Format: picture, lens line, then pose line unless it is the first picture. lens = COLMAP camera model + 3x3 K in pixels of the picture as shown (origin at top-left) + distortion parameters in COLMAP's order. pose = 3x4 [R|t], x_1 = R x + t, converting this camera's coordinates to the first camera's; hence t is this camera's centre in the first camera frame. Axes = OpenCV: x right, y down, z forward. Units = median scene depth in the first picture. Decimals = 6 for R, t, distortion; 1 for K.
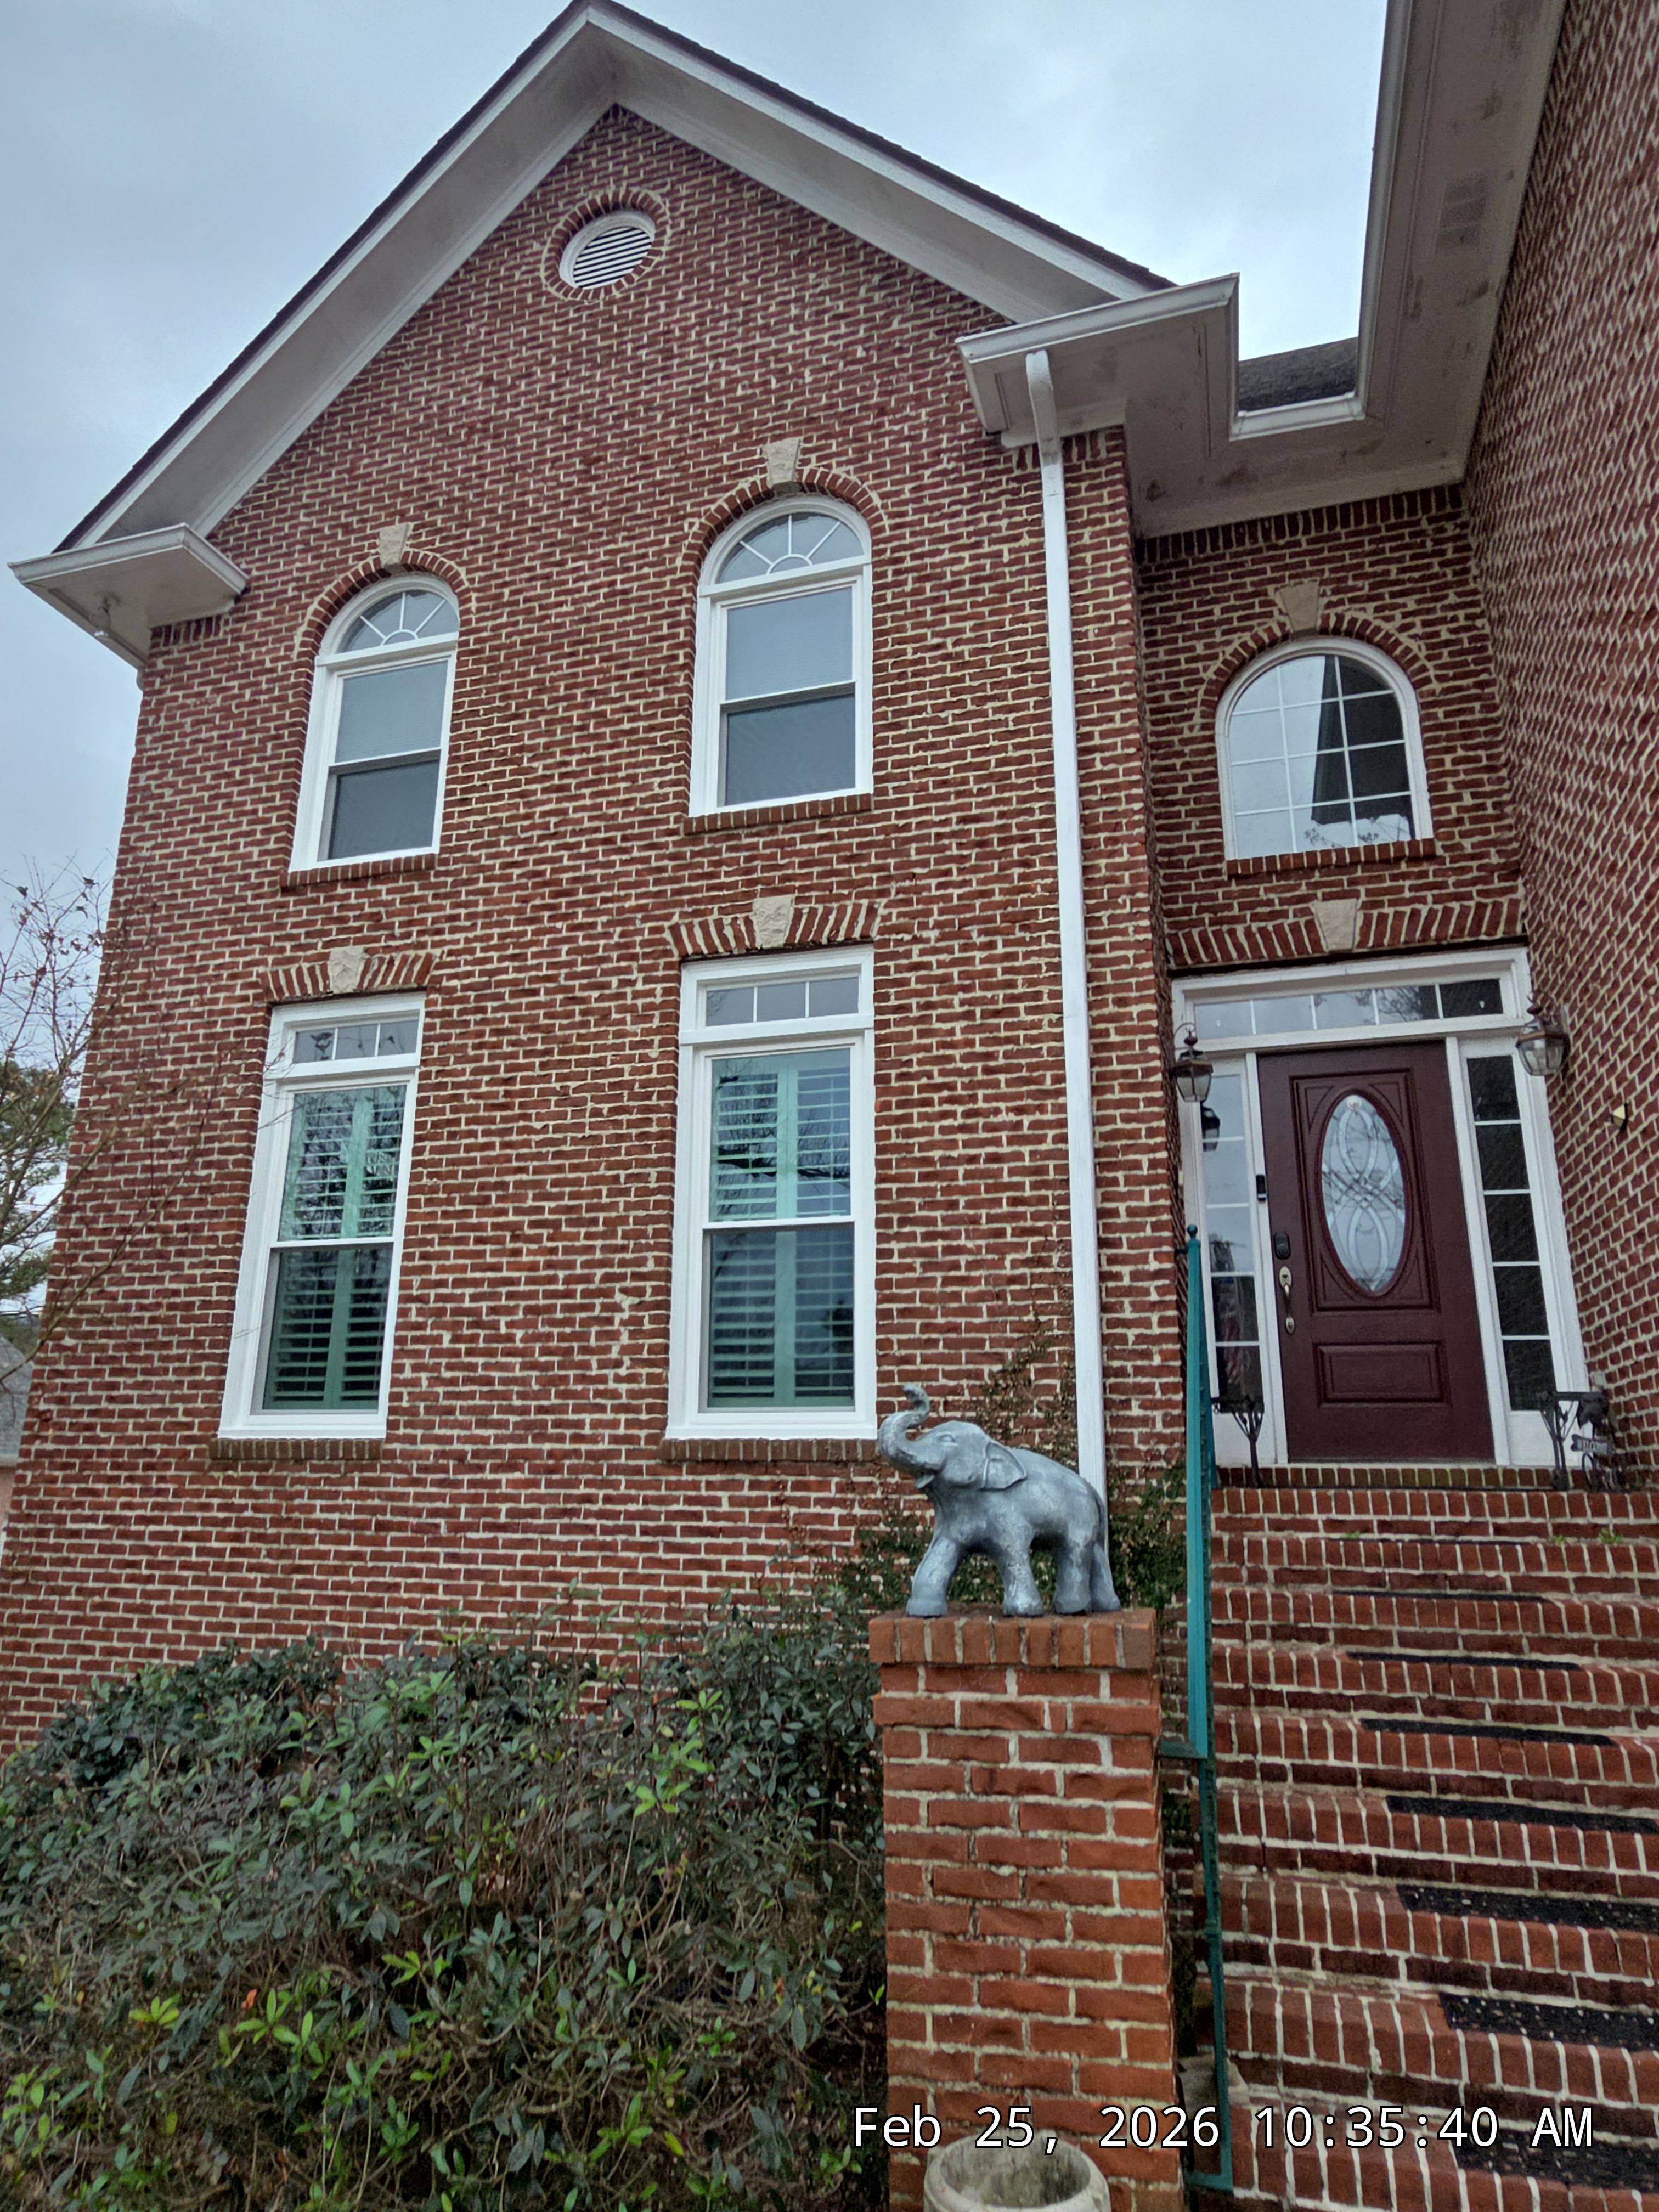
lens RADIAL K [[1354.9, 0, 814.8], [0, 1354.9, 1095.2], [0, 0, 1]] dist [0.002718, 0.001502]
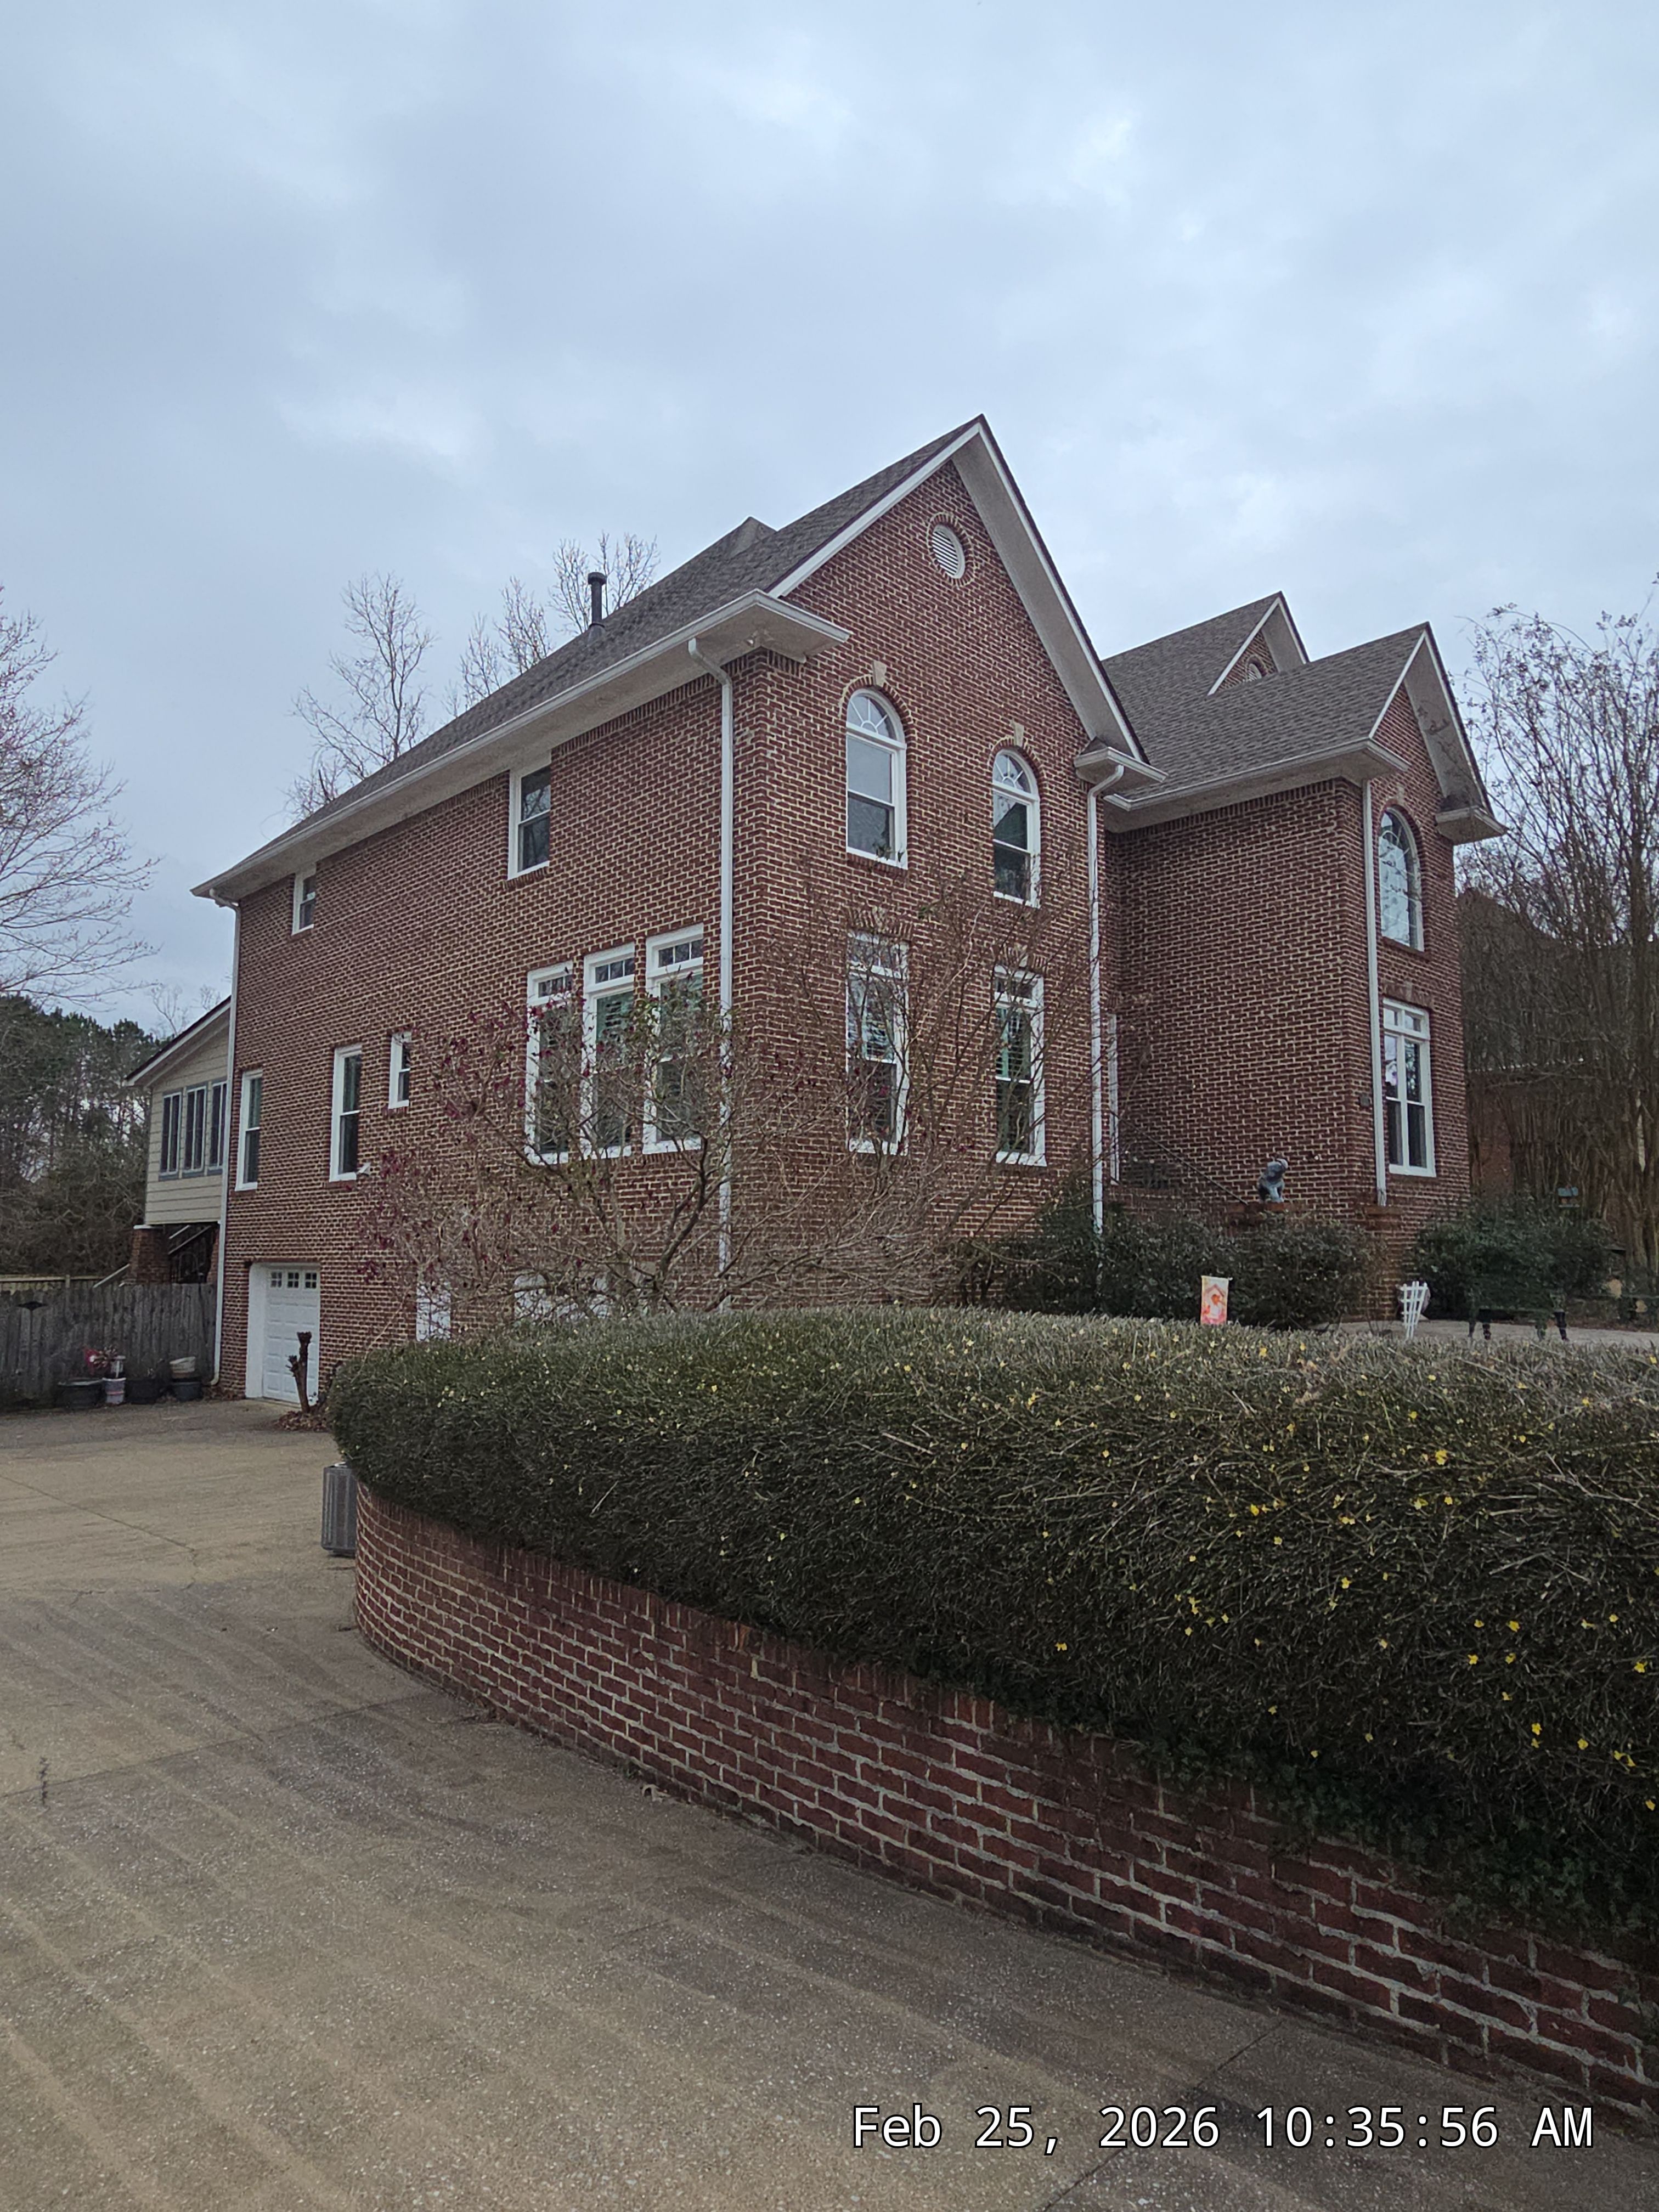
lens RADIAL K [[1335.7, 0, 805.7], [0, 1335.7, 1120.1], [0, 0, 1]] dist [0.007929, 0.001387]
pose [[0.486490, 0.076838, 0.870301, -2.322710], [-0.233619, 0.971294, 0.044837, 0.141923], [-0.841873, -0.225132, 0.490475, 0.096879]]
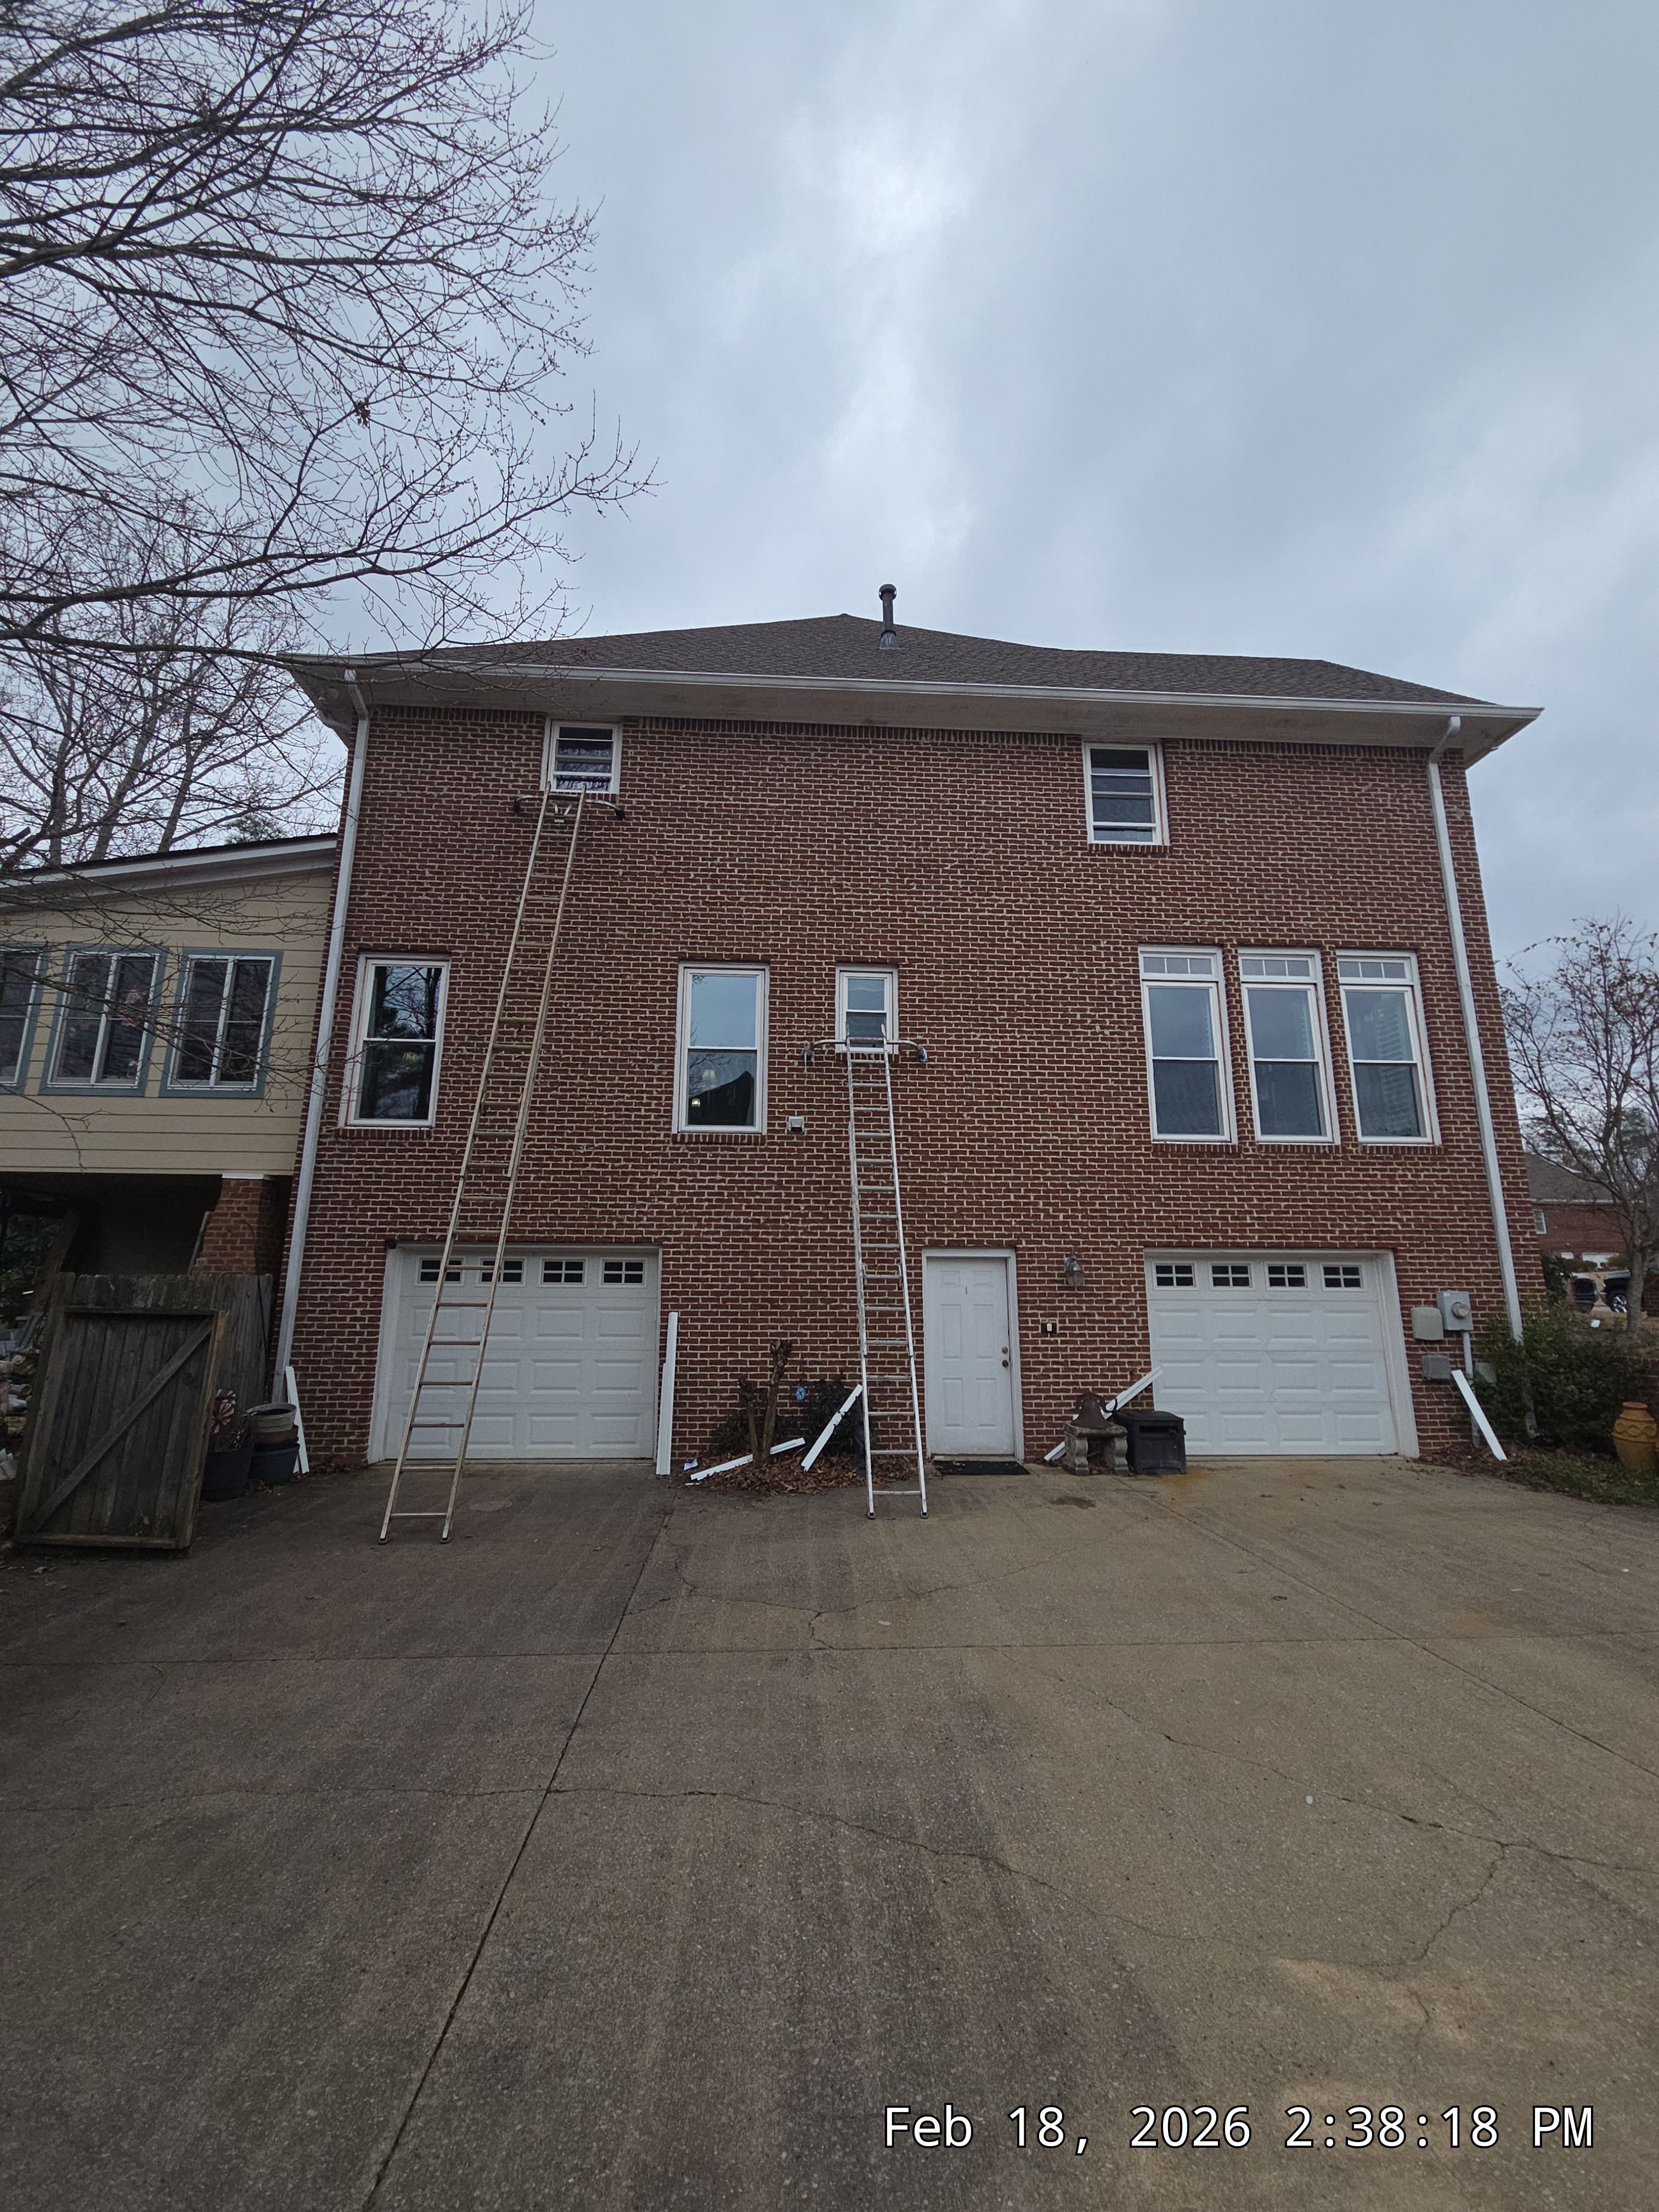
lens RADIAL K [[830.3, 0, 827.9], [0, 830.3, 1118.4], [0, 0, 1]] dist [0.011906, 0.000187]
pose [[-0.339929, 0.167735, 0.925372, -1.596751], [-0.268504, 0.925701, -0.266428, 0.904968], [-0.901307, -0.339032, -0.269635, 2.497015]]
